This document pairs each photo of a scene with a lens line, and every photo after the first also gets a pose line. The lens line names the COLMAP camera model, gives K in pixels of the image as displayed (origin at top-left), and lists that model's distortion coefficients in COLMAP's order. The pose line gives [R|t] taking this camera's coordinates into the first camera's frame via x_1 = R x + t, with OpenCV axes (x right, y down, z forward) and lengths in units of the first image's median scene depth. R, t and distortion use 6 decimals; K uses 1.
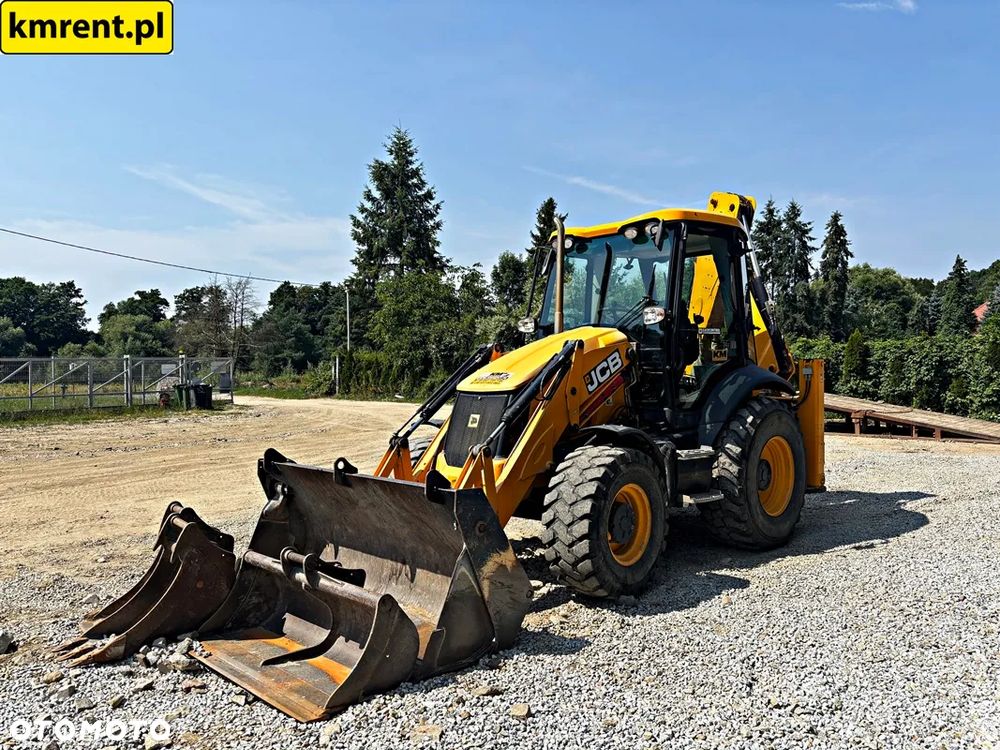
lens RADIAL K [[763.2, 0, 507.4], [0, 763.2, 370.0], [0, 0, 1]] dist [0.041696, -0.047041]
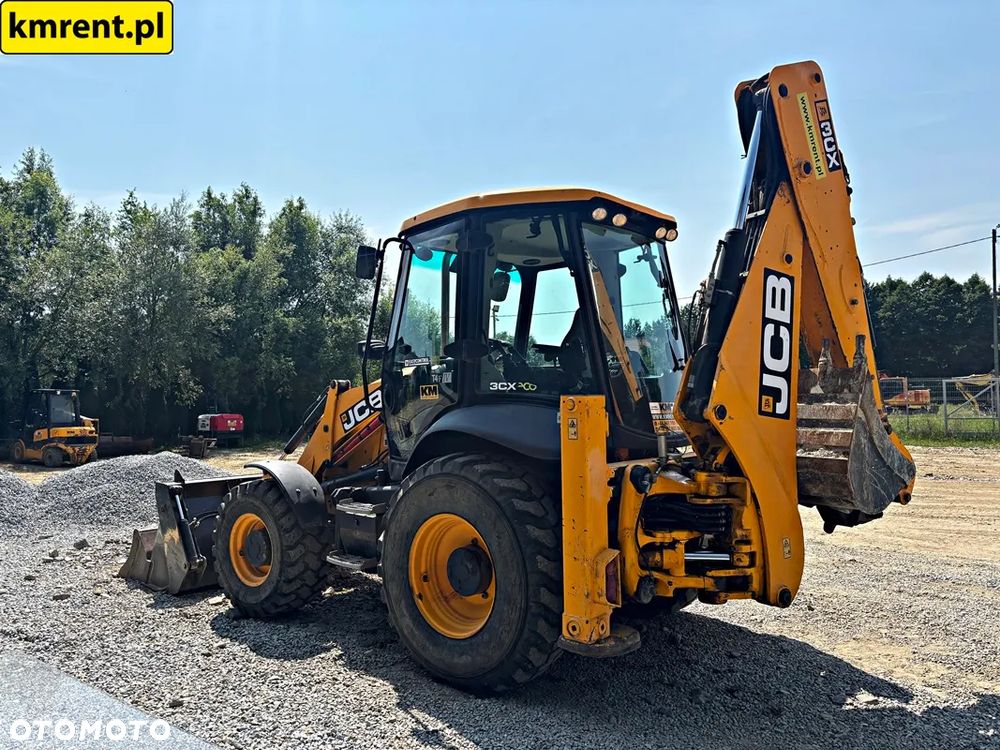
lens RADIAL K [[763.2, 0, 495.1], [0, 763.2, 370.5], [0, 0, 1]] dist [0.041696, -0.047041]
pose [[0.071723, -0.026173, -0.997081, 0.797294], [0.009147, 0.999631, -0.025582, -0.016127], [0.997383, -0.007286, 0.071936, 0.781280]]
